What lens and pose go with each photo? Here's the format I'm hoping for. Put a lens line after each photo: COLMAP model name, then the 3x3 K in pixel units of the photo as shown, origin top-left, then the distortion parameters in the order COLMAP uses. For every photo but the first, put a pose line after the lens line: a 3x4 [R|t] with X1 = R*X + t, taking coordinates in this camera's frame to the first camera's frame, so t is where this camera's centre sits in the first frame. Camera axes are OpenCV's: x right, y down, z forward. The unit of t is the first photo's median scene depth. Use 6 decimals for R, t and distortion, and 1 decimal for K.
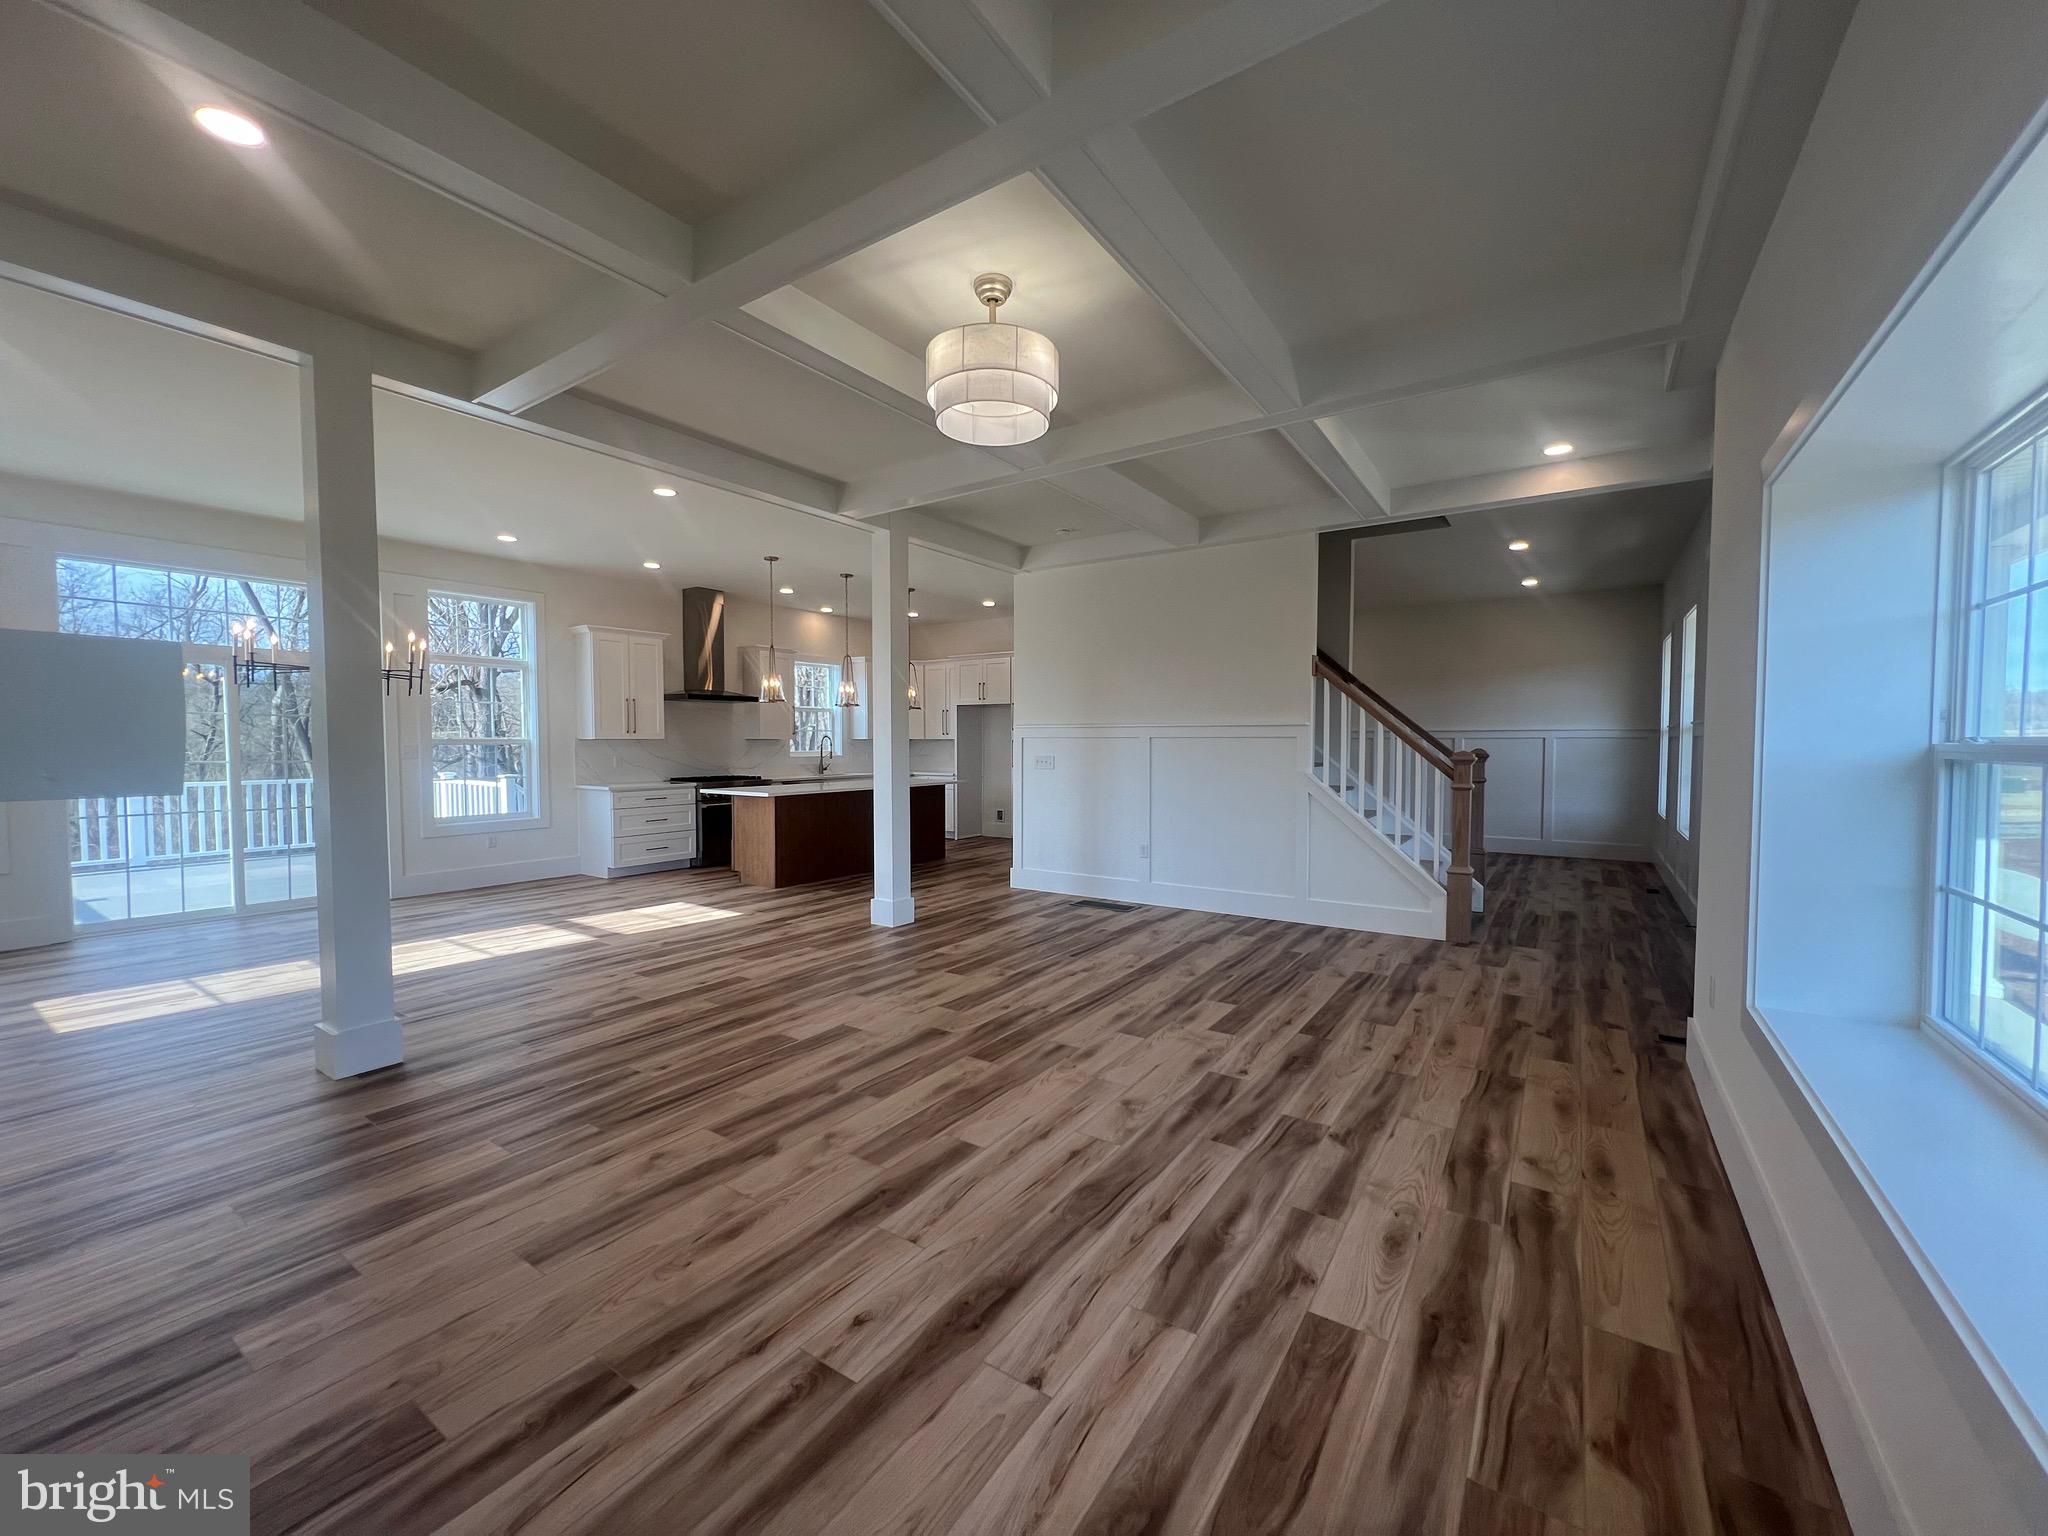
lens RADIAL K [[820.6, 0, 1026.9], [0, 820.6, 767.7], [0, 0, 1]] dist [-0.003200, 0.000862]
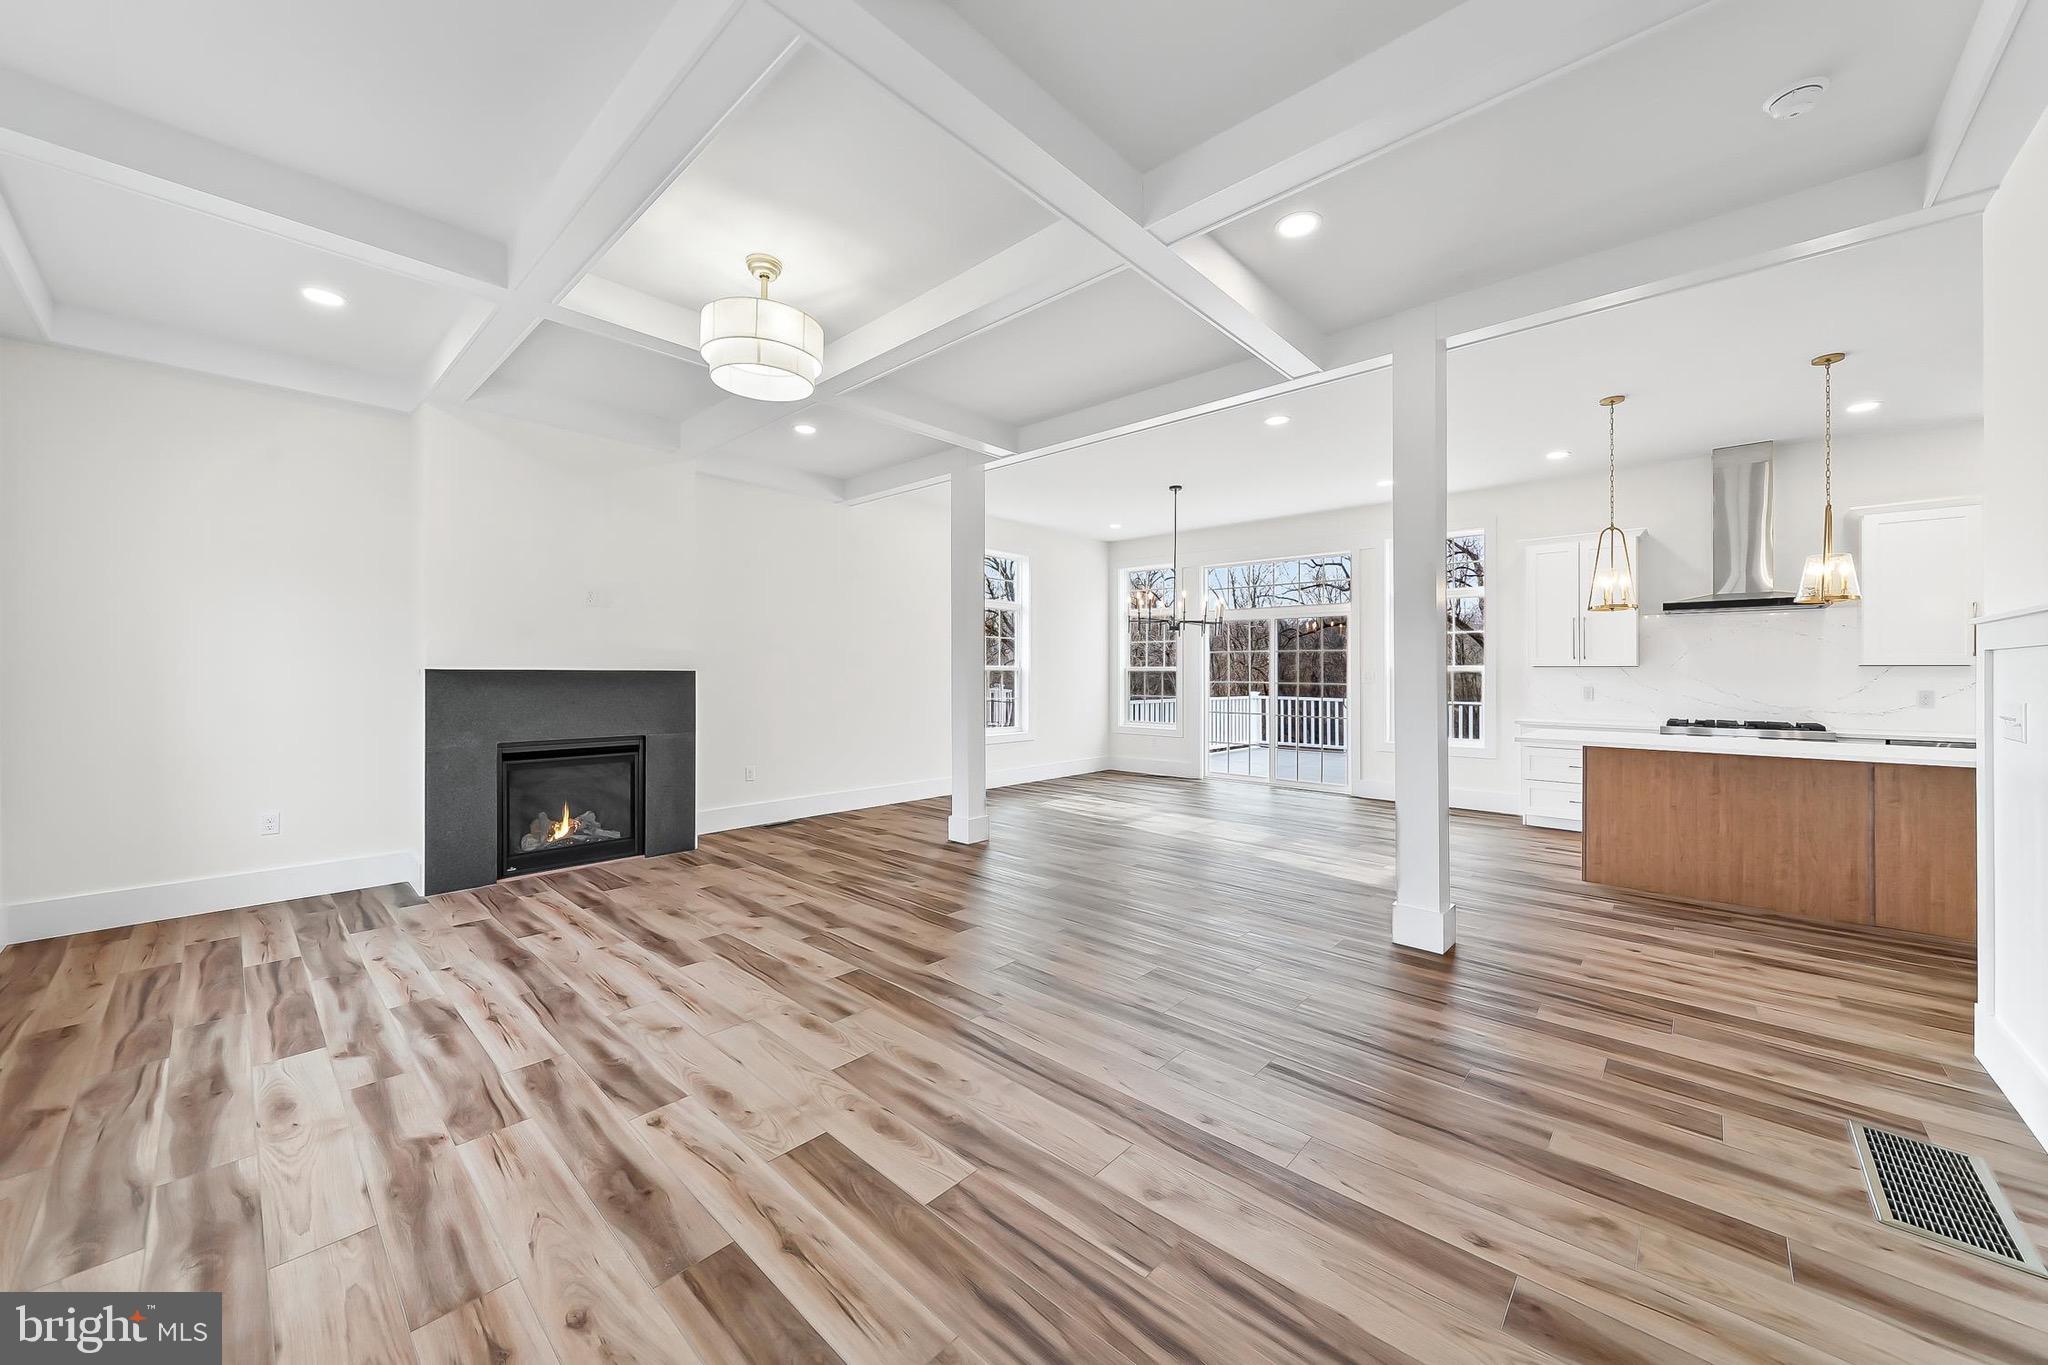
lens RADIAL K [[742.6, 0, 1029.4], [0, 742.6, 676.0], [0, 0, 1]] dist [0.001833, -0.000432]
pose [[-0.152323, 0.003351, -0.988325, 0.991794], [-0.034371, 0.999371, 0.008686, -0.034951], [0.987733, 0.035293, -0.152112, 1.642090]]
